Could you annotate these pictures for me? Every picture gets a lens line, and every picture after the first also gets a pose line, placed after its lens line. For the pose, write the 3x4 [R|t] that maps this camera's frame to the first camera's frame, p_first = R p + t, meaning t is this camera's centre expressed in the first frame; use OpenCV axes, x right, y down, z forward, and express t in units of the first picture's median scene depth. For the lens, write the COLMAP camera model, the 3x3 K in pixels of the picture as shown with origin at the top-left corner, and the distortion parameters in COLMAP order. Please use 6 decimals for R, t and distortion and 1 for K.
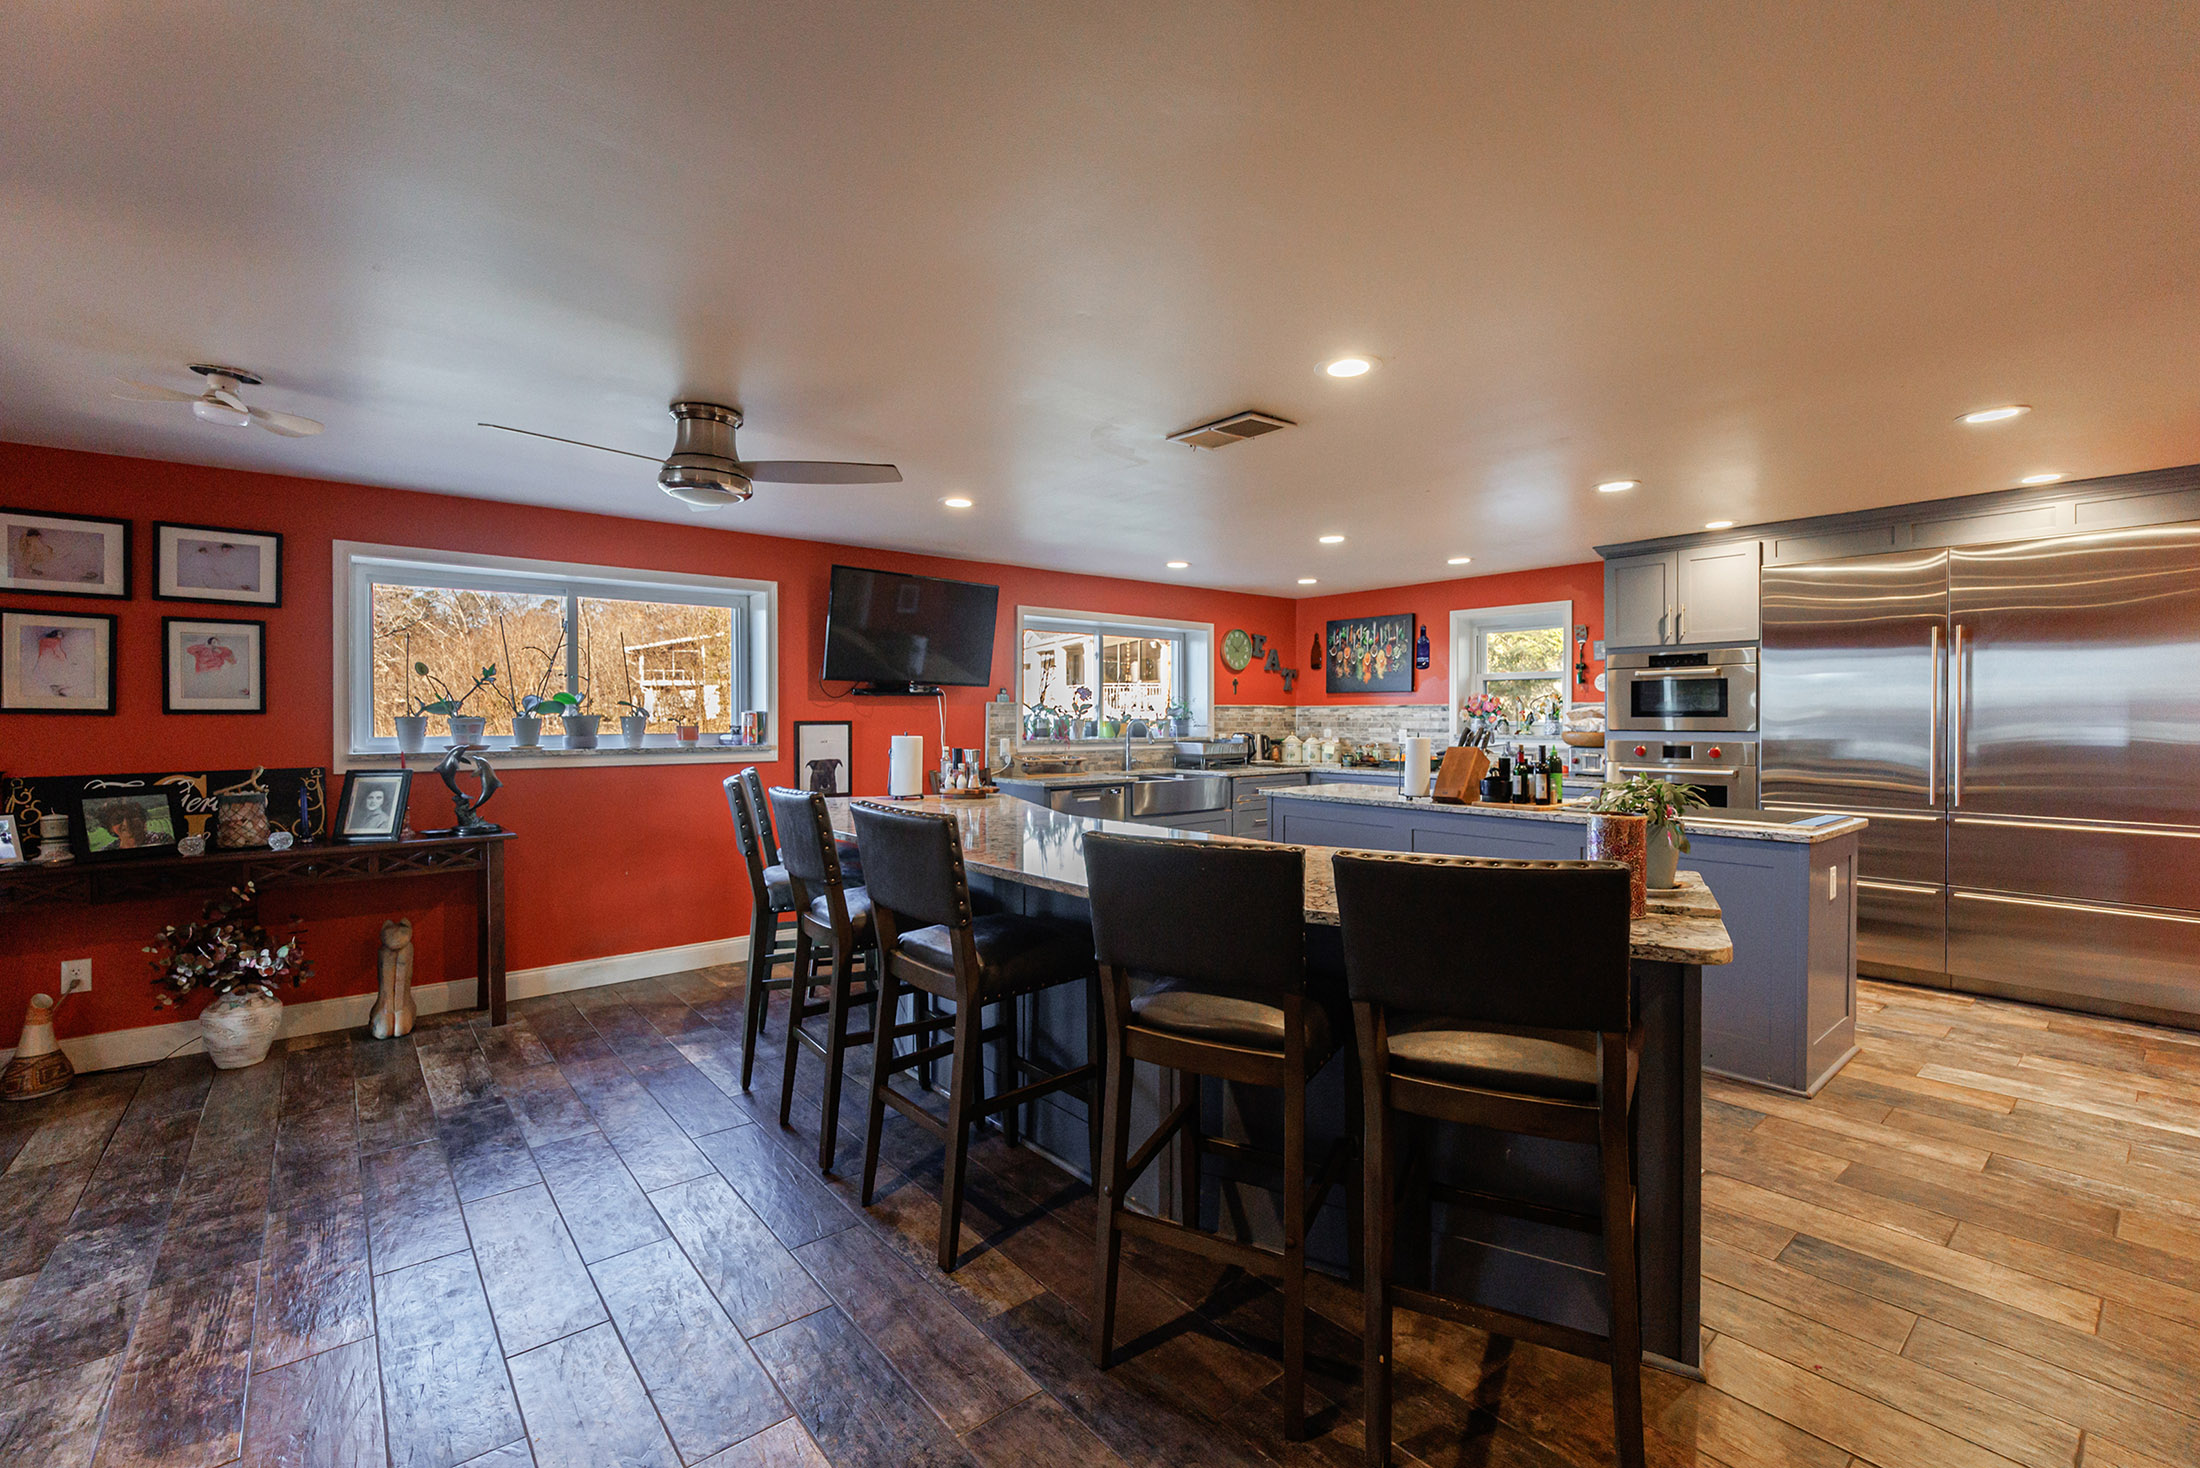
lens RADIAL K [[926.5, 0, 1109.8], [0, 926.5, 729.2], [0, 0, 1]] dist [0.013221, -0.007182]
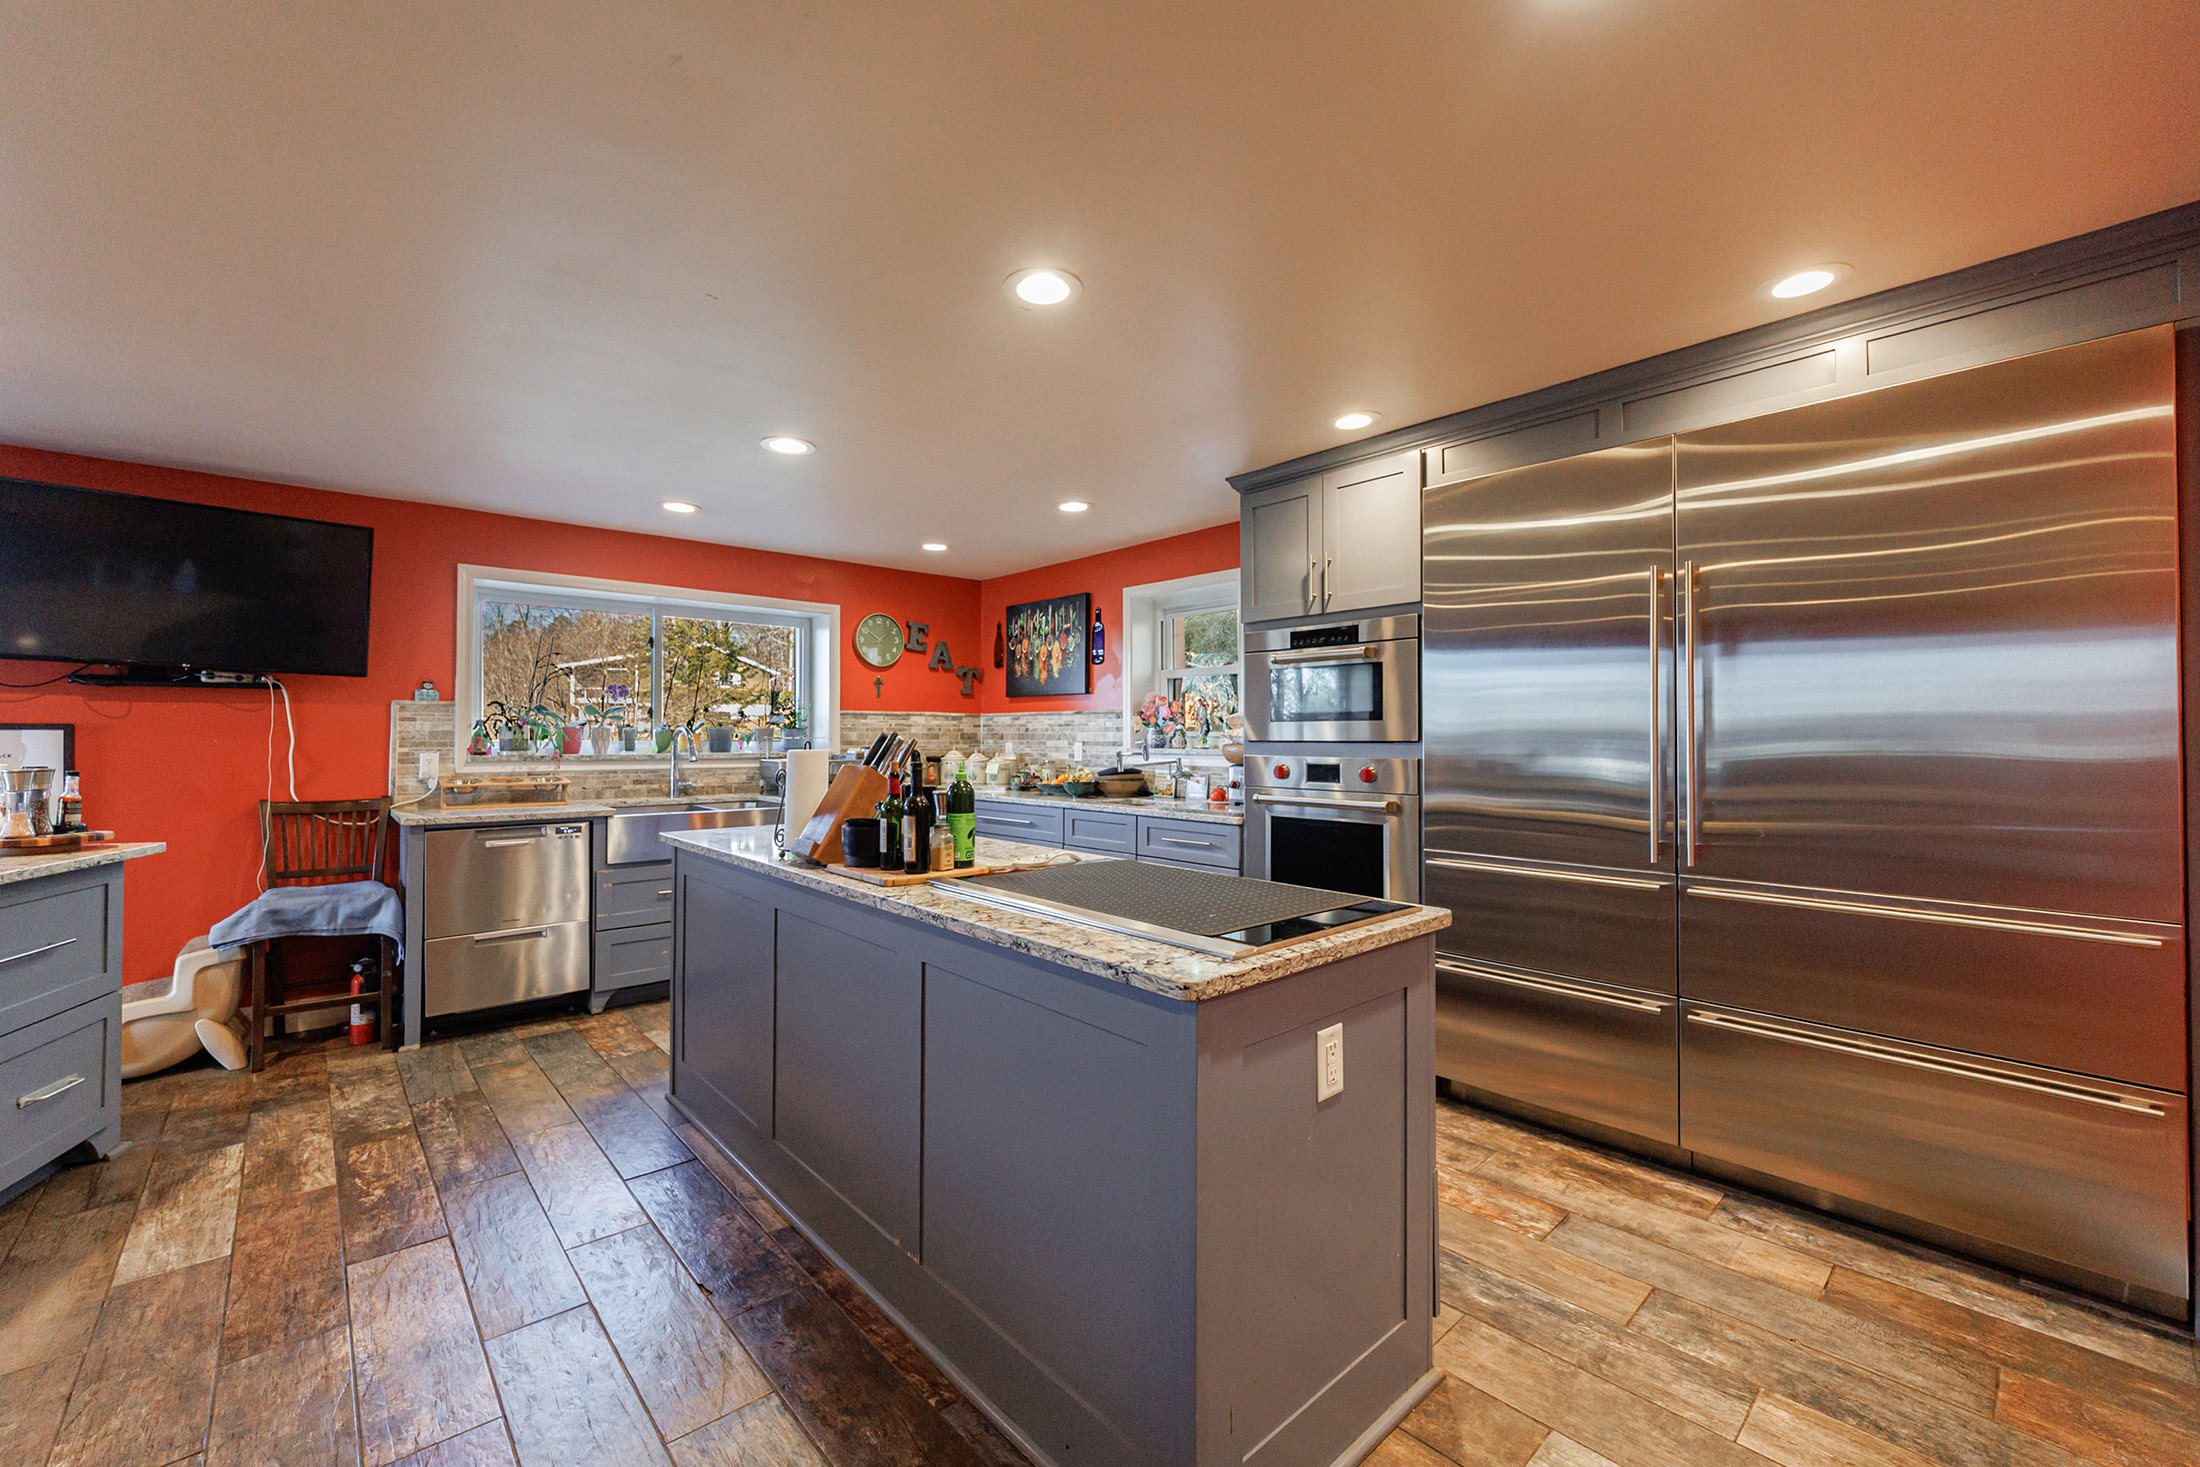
lens RADIAL K [[892.2, 0, 1083.6], [0, 892.2, 716.2], [0, 0, 1]] dist [-0.000236, -0.000505]
pose [[0.999535, 0.003207, 0.030334, 0.362410], [-0.002142, 0.999382, -0.035091, 0.004825], [-0.030427, 0.035010, 0.998924, 0.313906]]
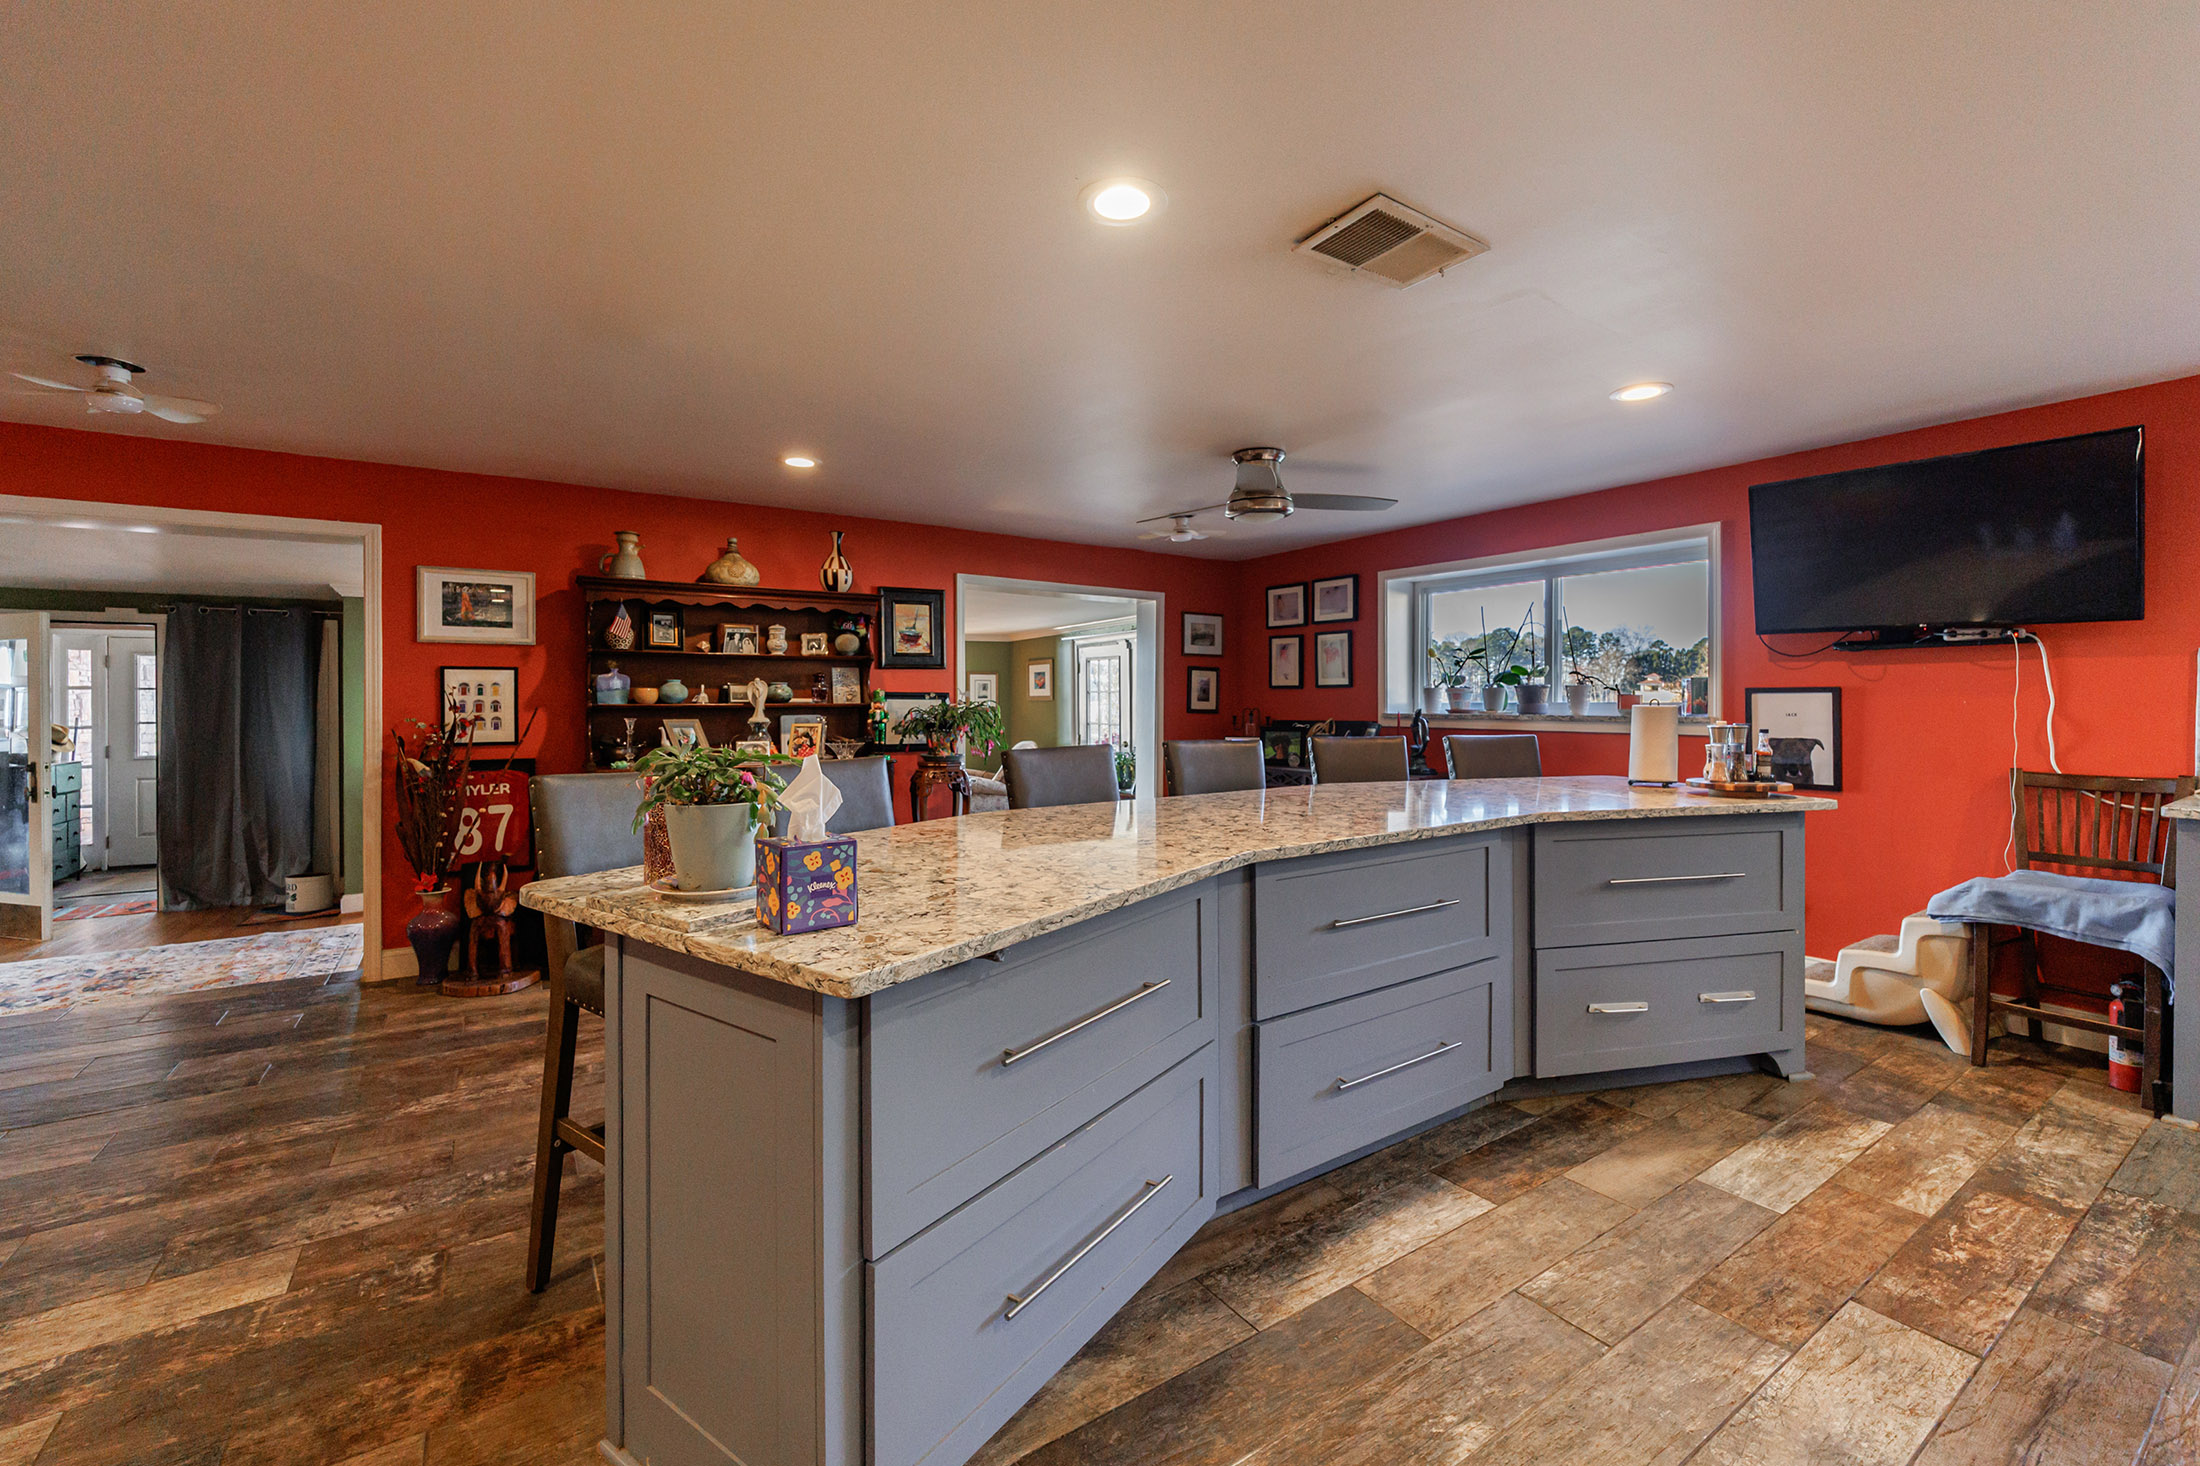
lens RADIAL K [[892.2, 0, 1117.8], [0, 892.2, 701.3], [0, 0, 1]] dist [-0.000236, -0.000505]
pose [[-0.097036, 0.004195, -0.995272, 0.415723], [-0.006668, 0.999966, 0.004865, 0.002191], [0.995259, 0.007108, -0.097005, 0.459989]]
